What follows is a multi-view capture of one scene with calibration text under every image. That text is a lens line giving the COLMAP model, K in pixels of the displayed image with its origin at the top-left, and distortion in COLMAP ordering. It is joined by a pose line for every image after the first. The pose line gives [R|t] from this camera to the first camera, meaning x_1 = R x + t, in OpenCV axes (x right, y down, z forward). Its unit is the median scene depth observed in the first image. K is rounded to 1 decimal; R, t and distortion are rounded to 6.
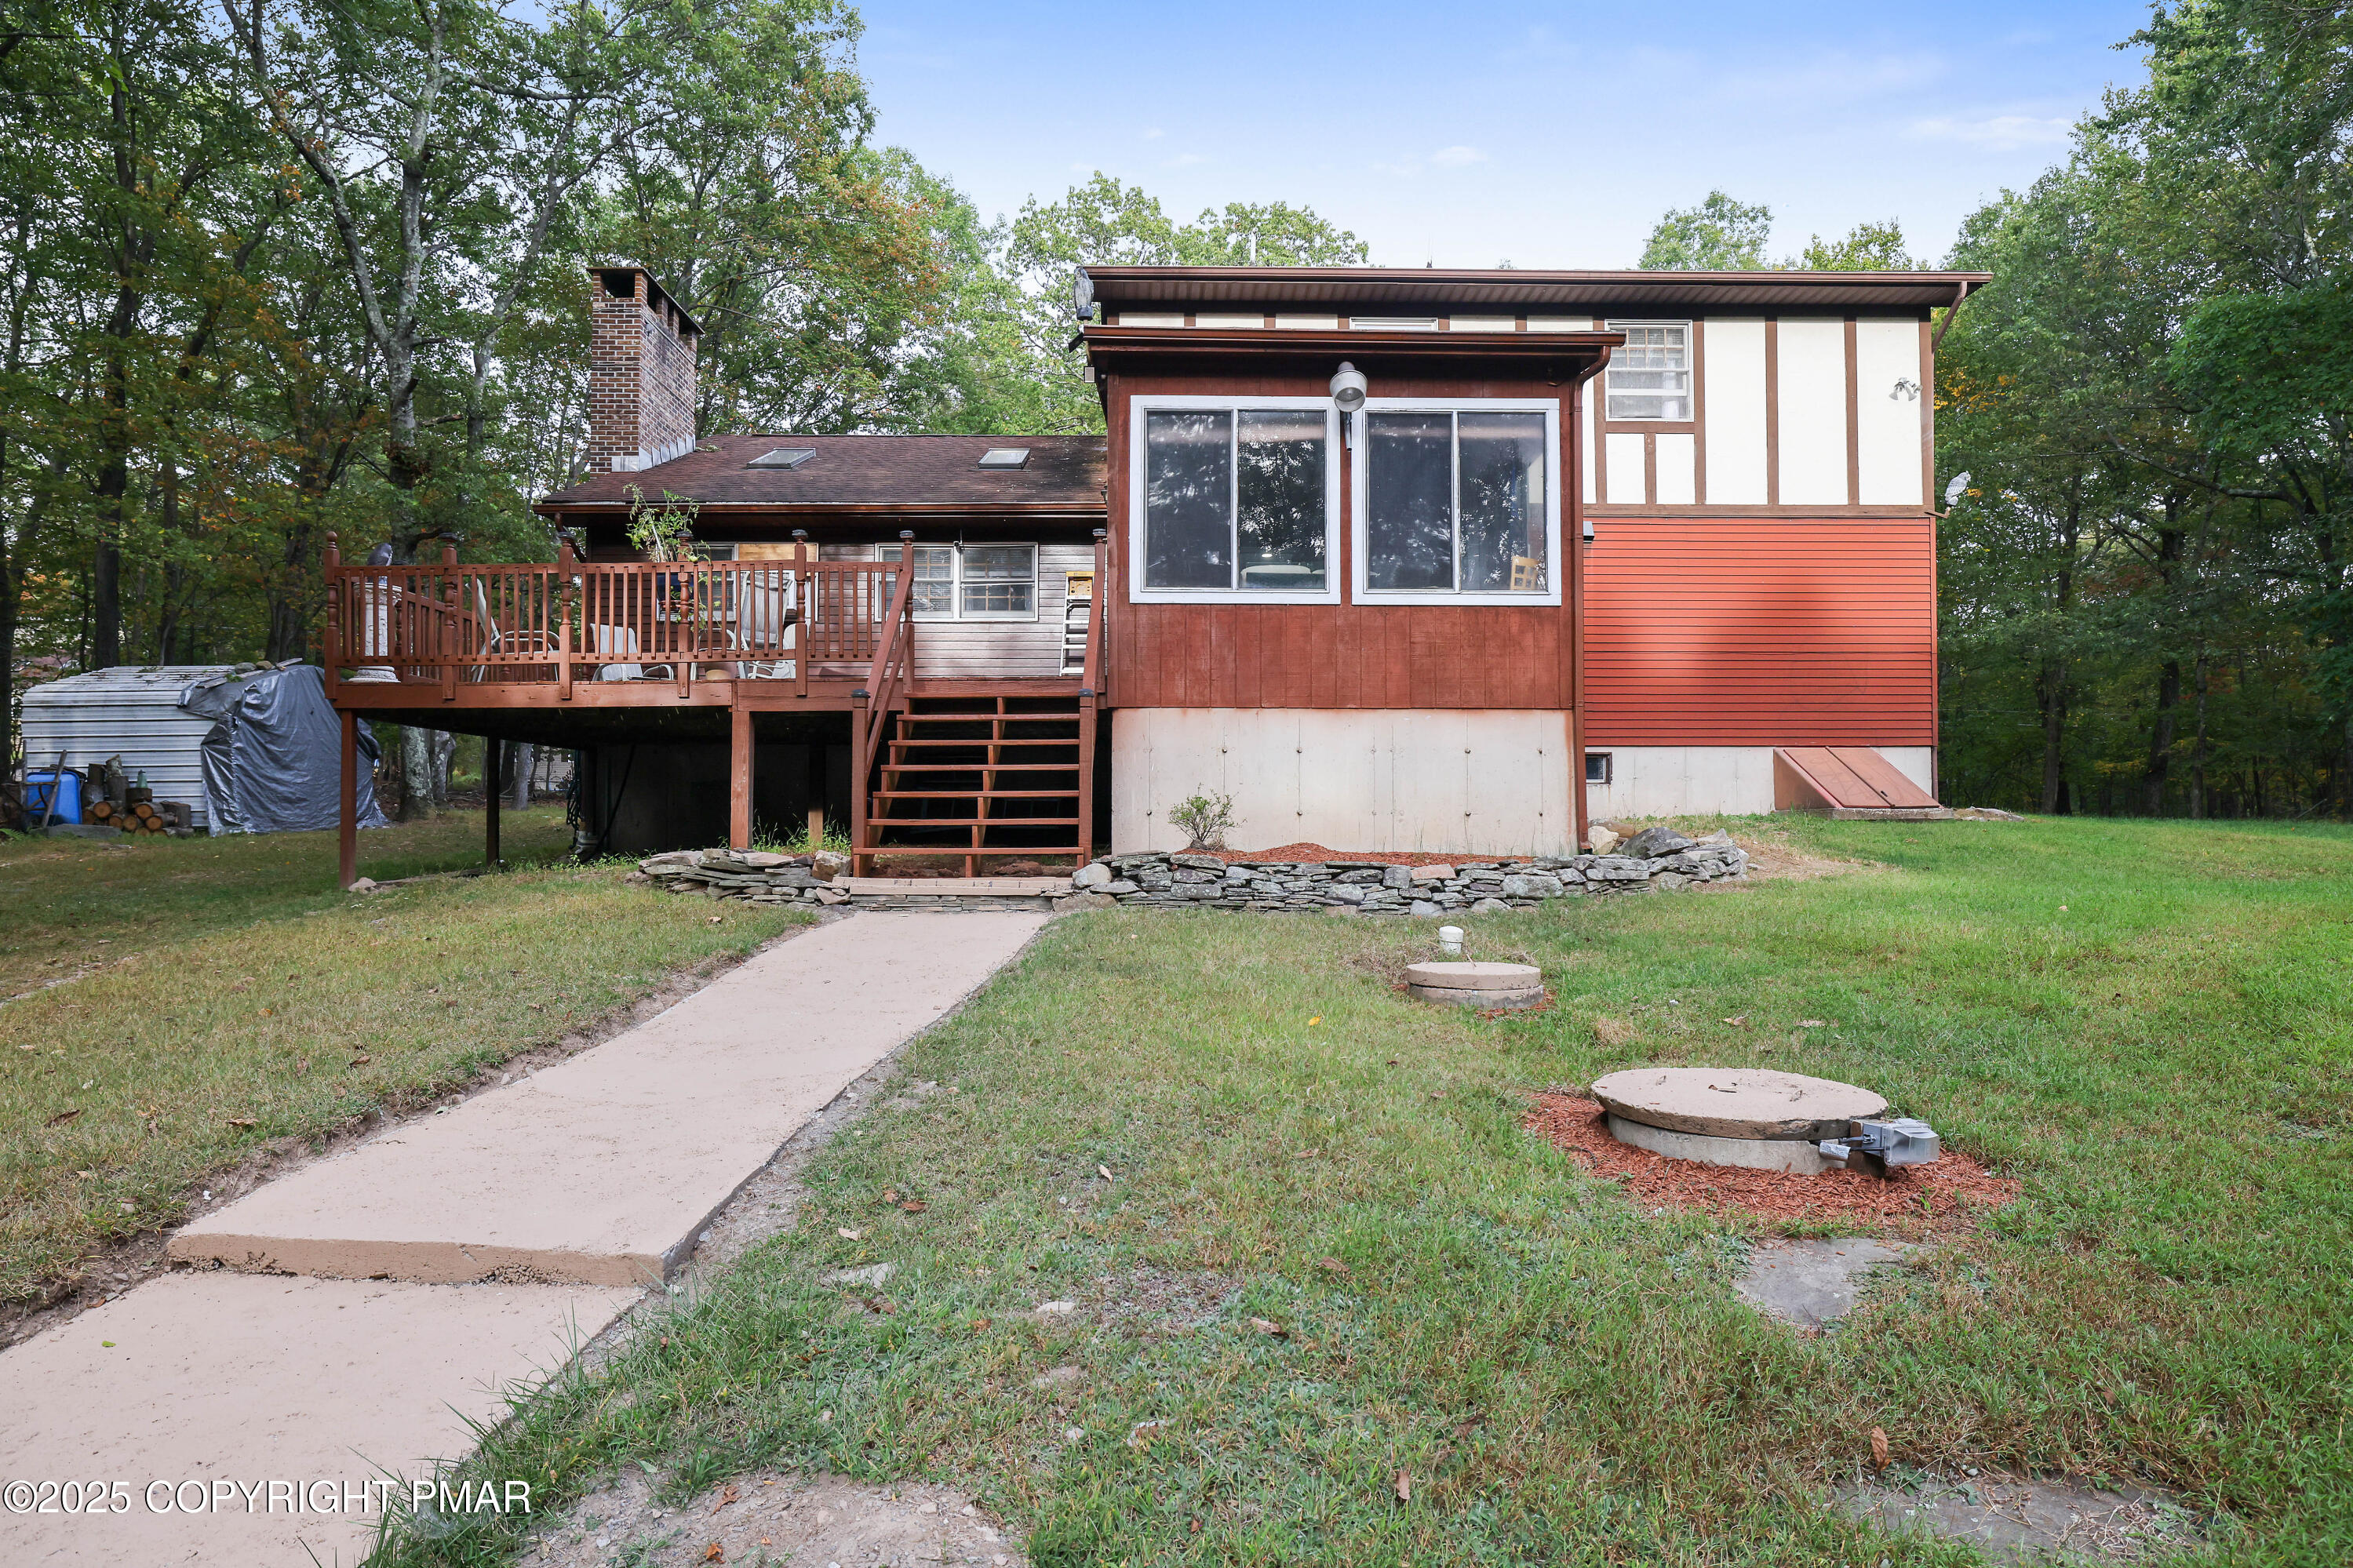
lens RADIAL K [[1396.8, 0, 1176.5], [0, 1396.8, 784.0], [0, 0, 1]] dist [-0.000164, 0.000115]
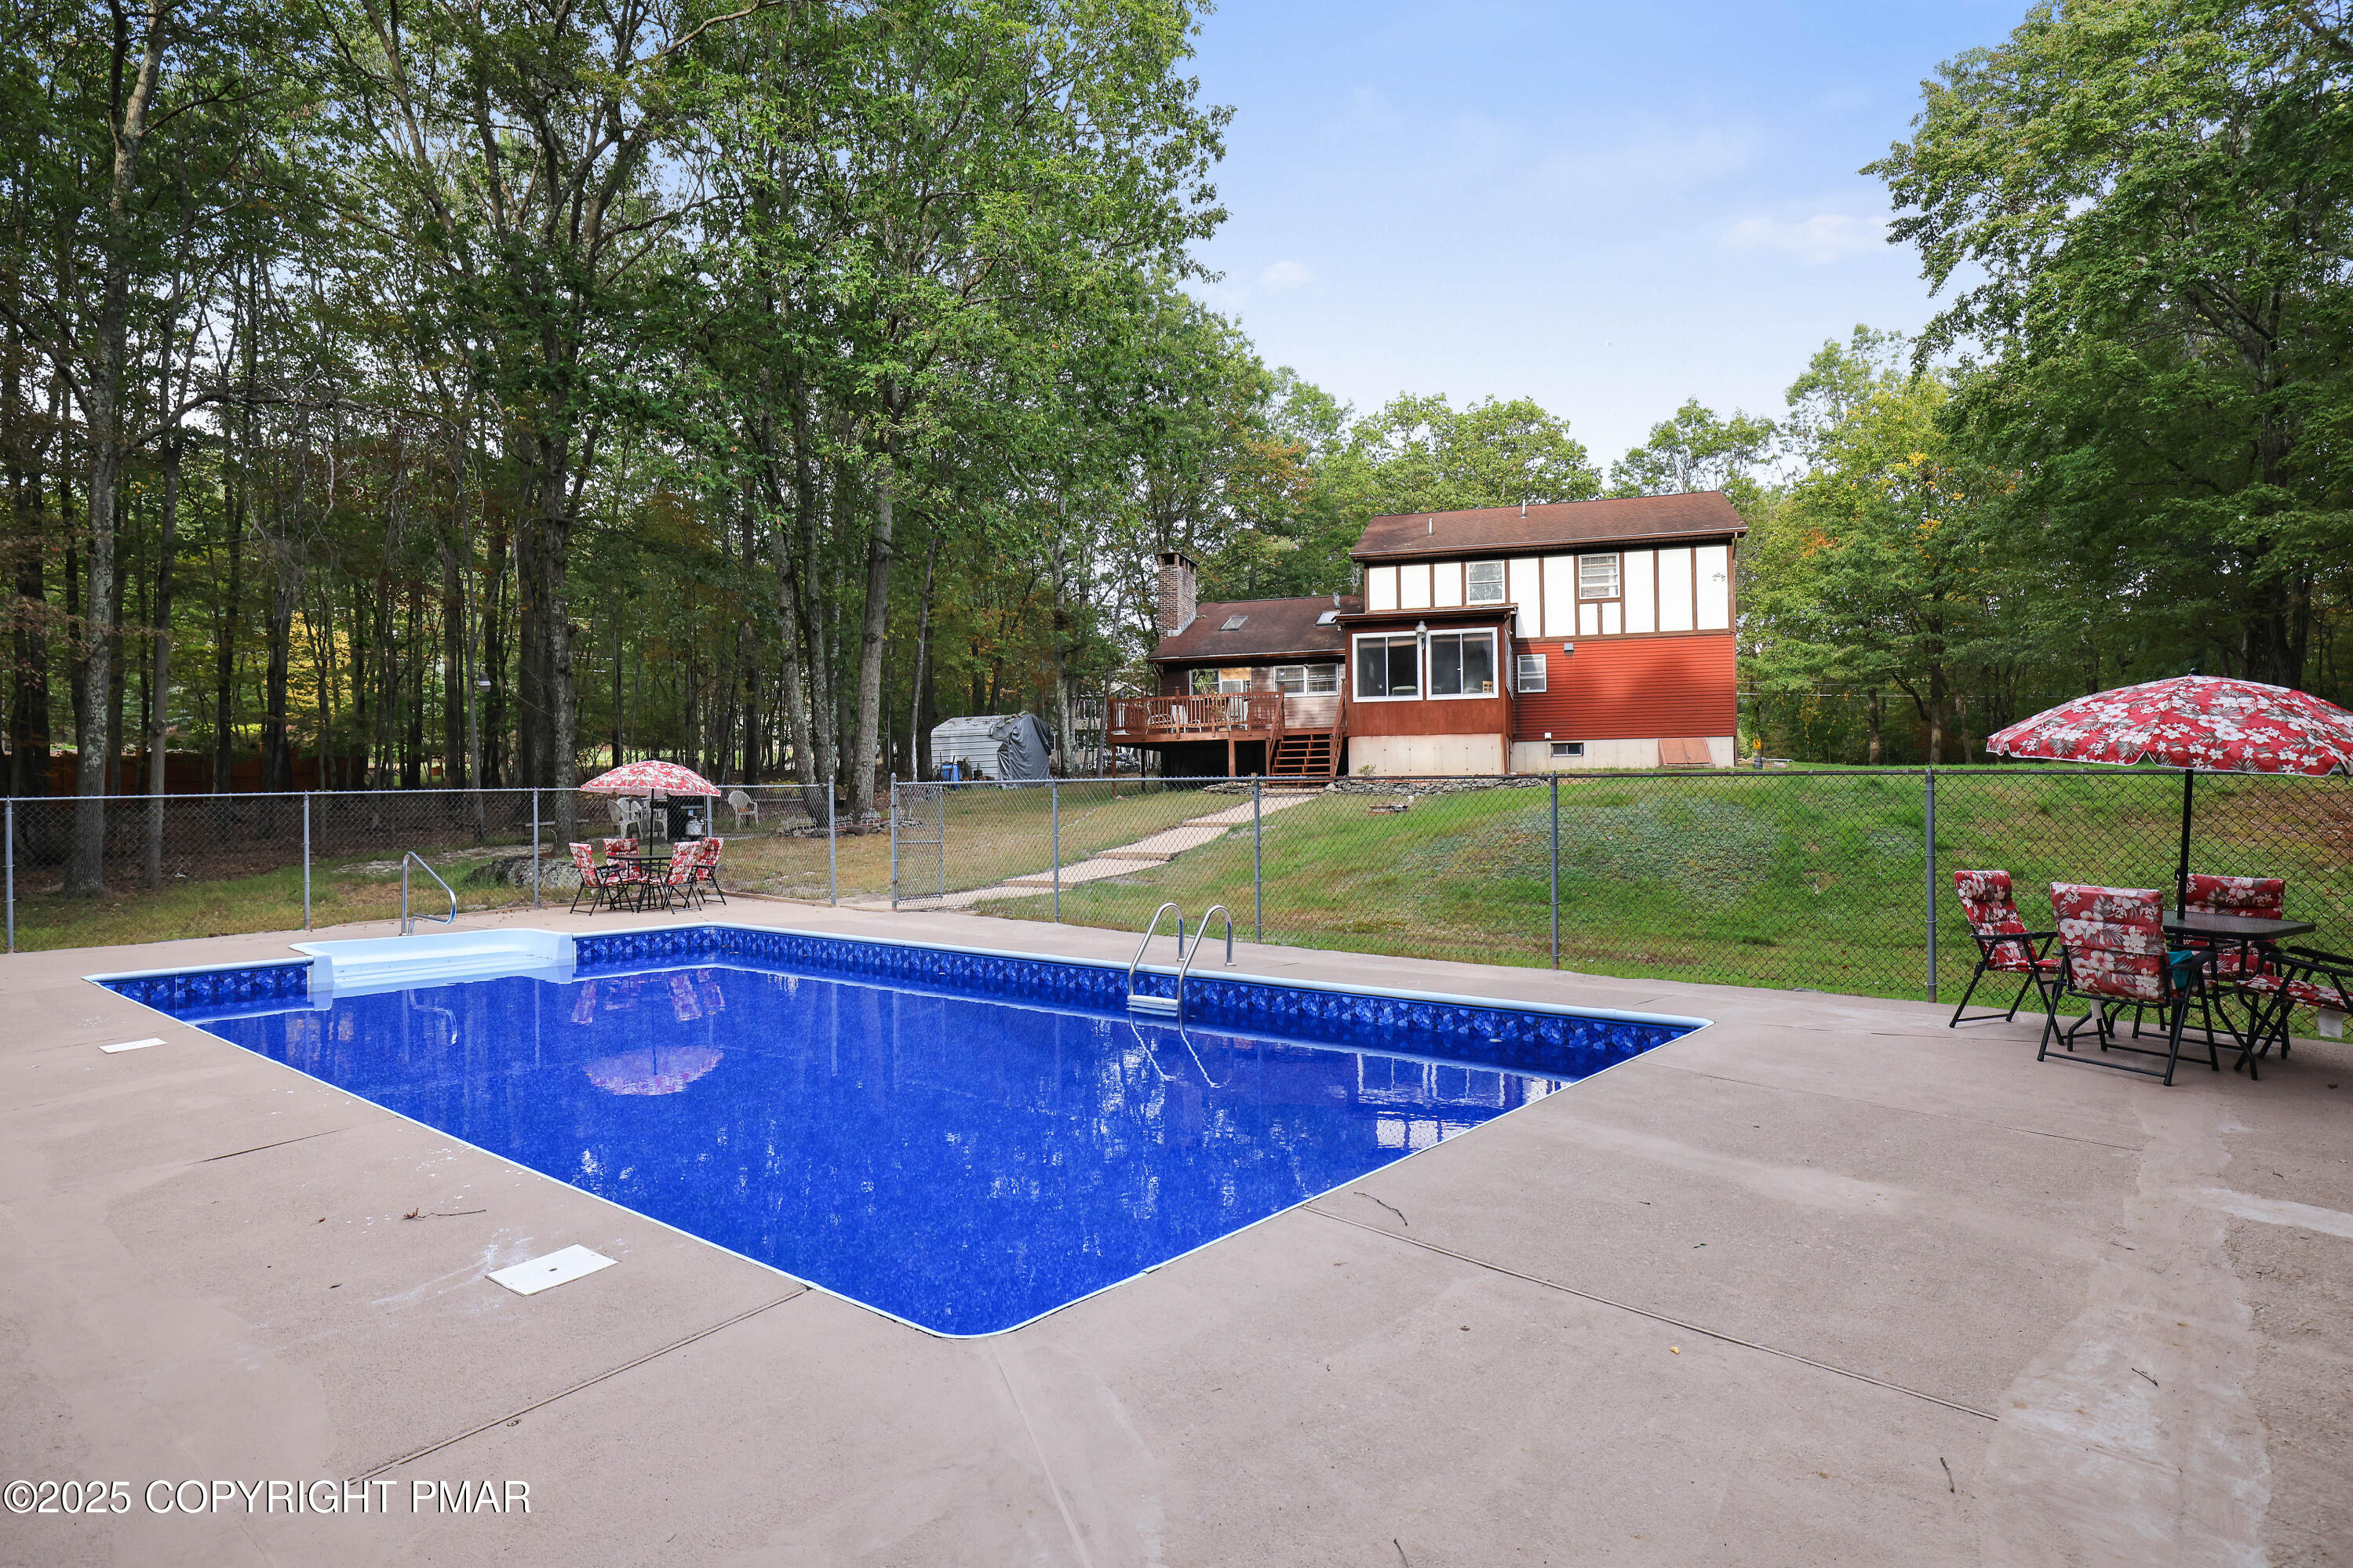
lens RADIAL K [[1255.6, 0, 1176.5], [0, 1255.6, 784.0], [0, 0, 1]] dist [-0.000134, -0.000011]
pose [[0.954825, -0.016108, -0.296732, 0.288207], [0.022674, 0.999568, 0.018699, -0.007007], [0.296303, -0.024582, 0.954778, -1.227989]]
